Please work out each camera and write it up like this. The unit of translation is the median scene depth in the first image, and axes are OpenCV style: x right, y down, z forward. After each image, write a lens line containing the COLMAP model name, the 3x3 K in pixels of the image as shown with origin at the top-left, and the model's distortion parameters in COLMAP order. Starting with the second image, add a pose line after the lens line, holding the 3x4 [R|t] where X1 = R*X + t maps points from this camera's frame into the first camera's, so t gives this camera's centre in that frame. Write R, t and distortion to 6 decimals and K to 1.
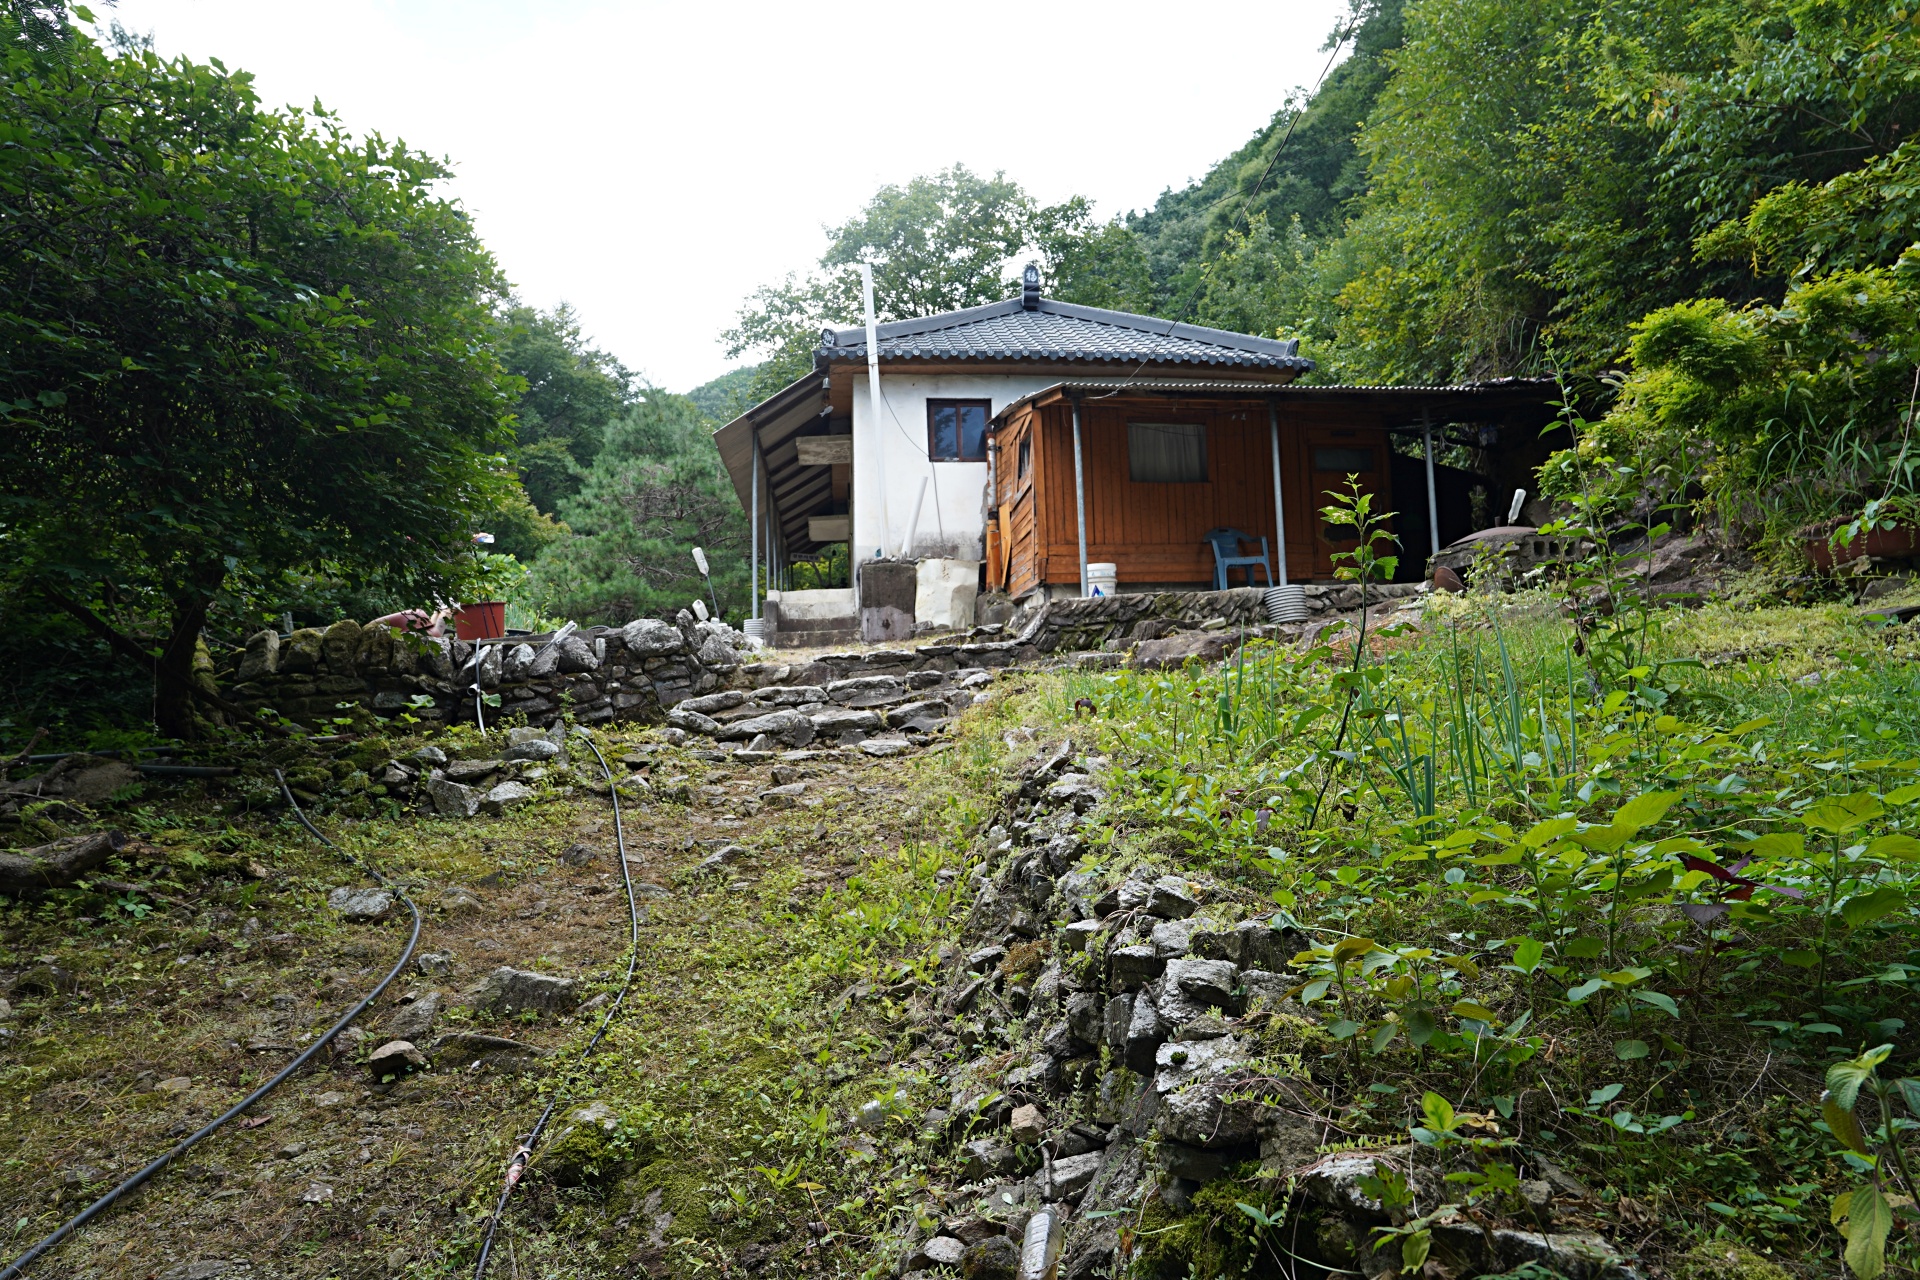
lens RADIAL K [[1053.6, 0, 960.0], [0, 1053.6, 640.0], [0, 0, 1]] dist [-0.051158, 0.032783]
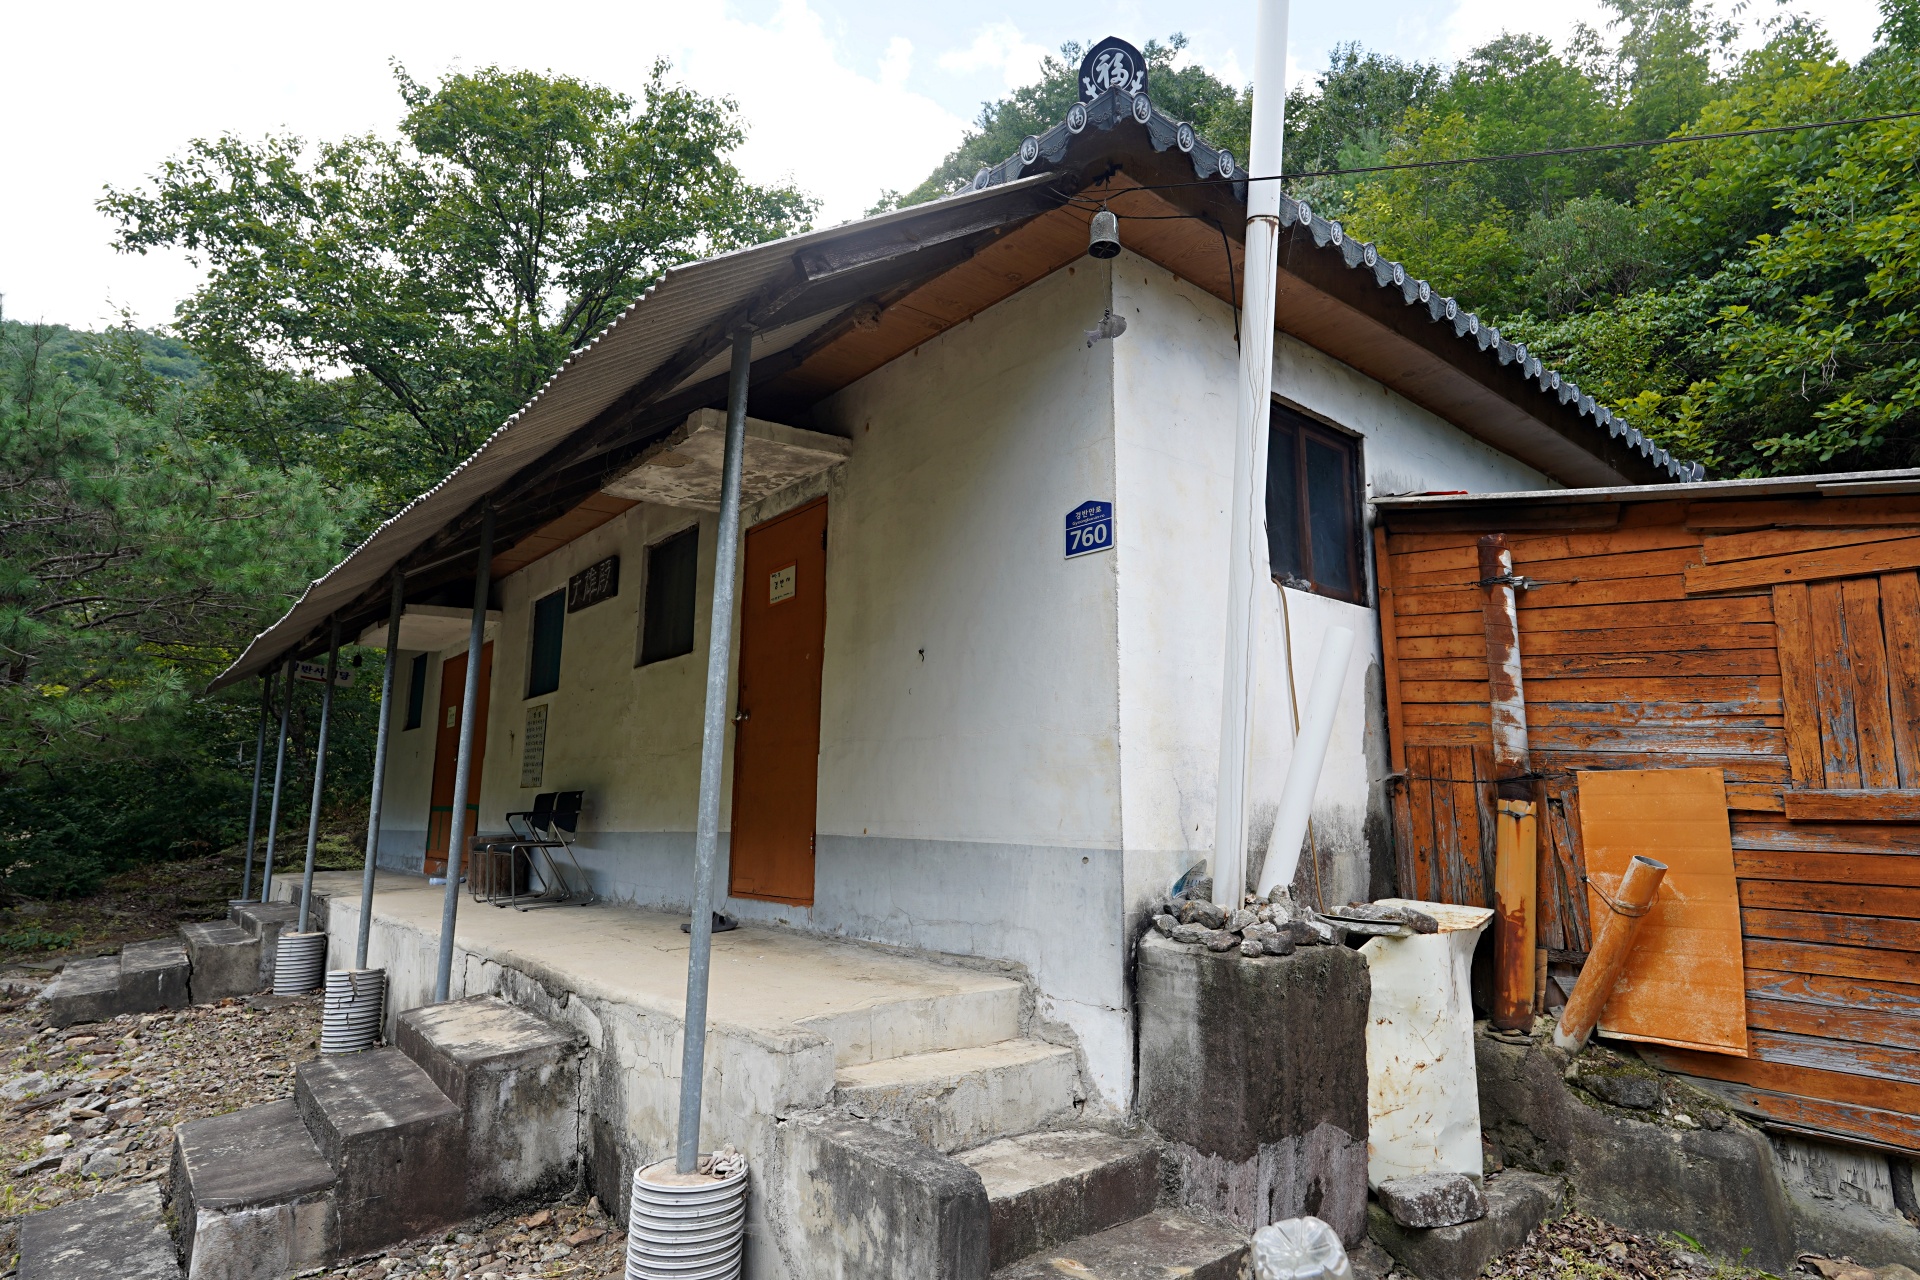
lens RADIAL K [[1053.6, 0, 960.0], [0, 1053.6, 640.0], [0, 0, 1]] dist [-0.051158, 0.032783]
pose [[0.832690, 0.133895, 0.537308, -0.462115], [-0.081089, 0.989350, -0.120874, -0.174201], [-0.547770, 0.057080, 0.834679, 1.309413]]
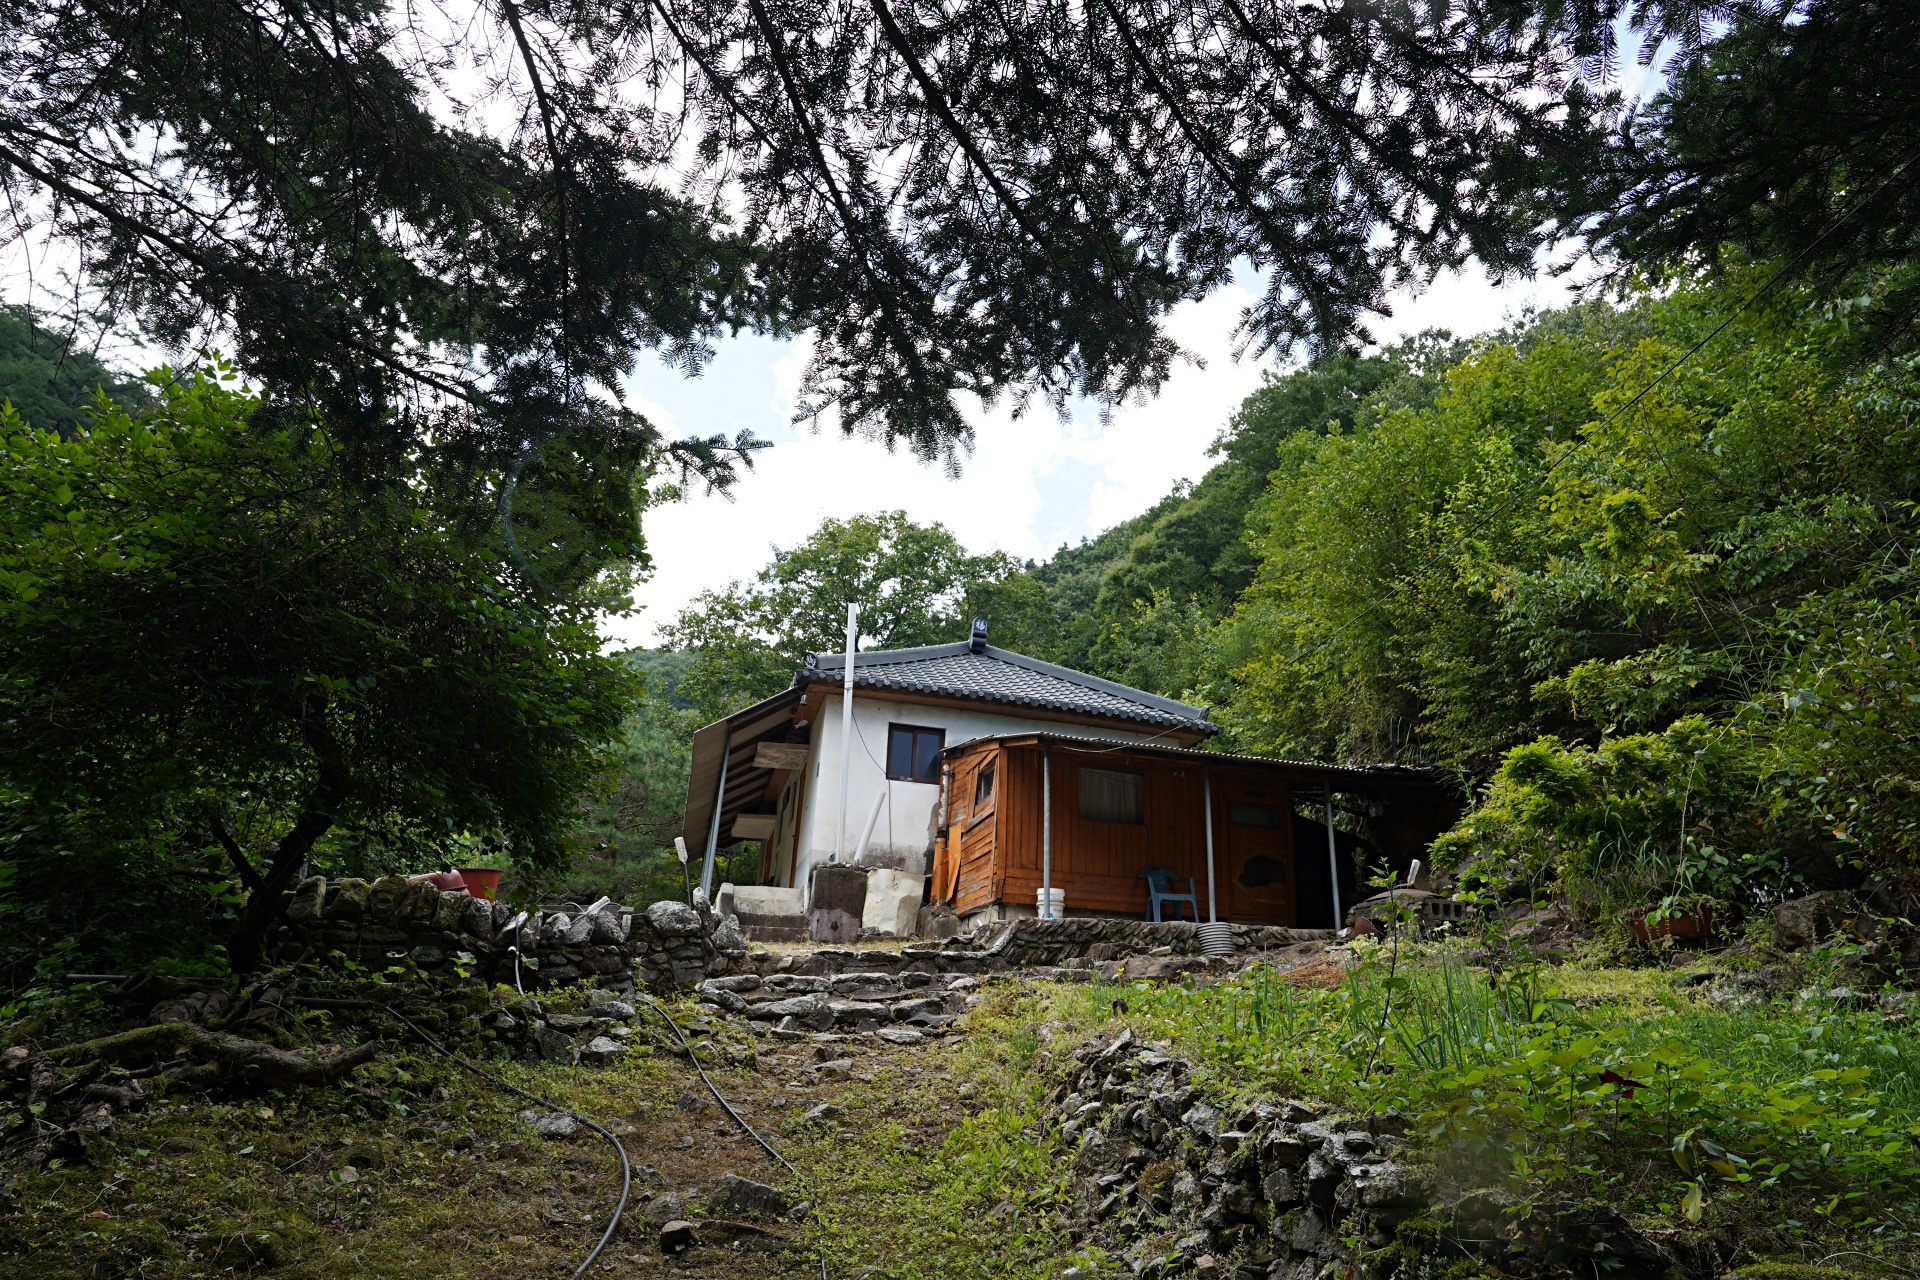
lens RADIAL K [[1053.6, 0, 960.0], [0, 1053.6, 640.0], [0, 0, 1]] dist [-0.051158, 0.032783]
pose [[0.987012, 0.119957, 0.106849, -0.146867], [-0.083922, 0.952184, -0.293772, 0.016568], [-0.136980, 0.280990, 0.949885, -0.170213]]
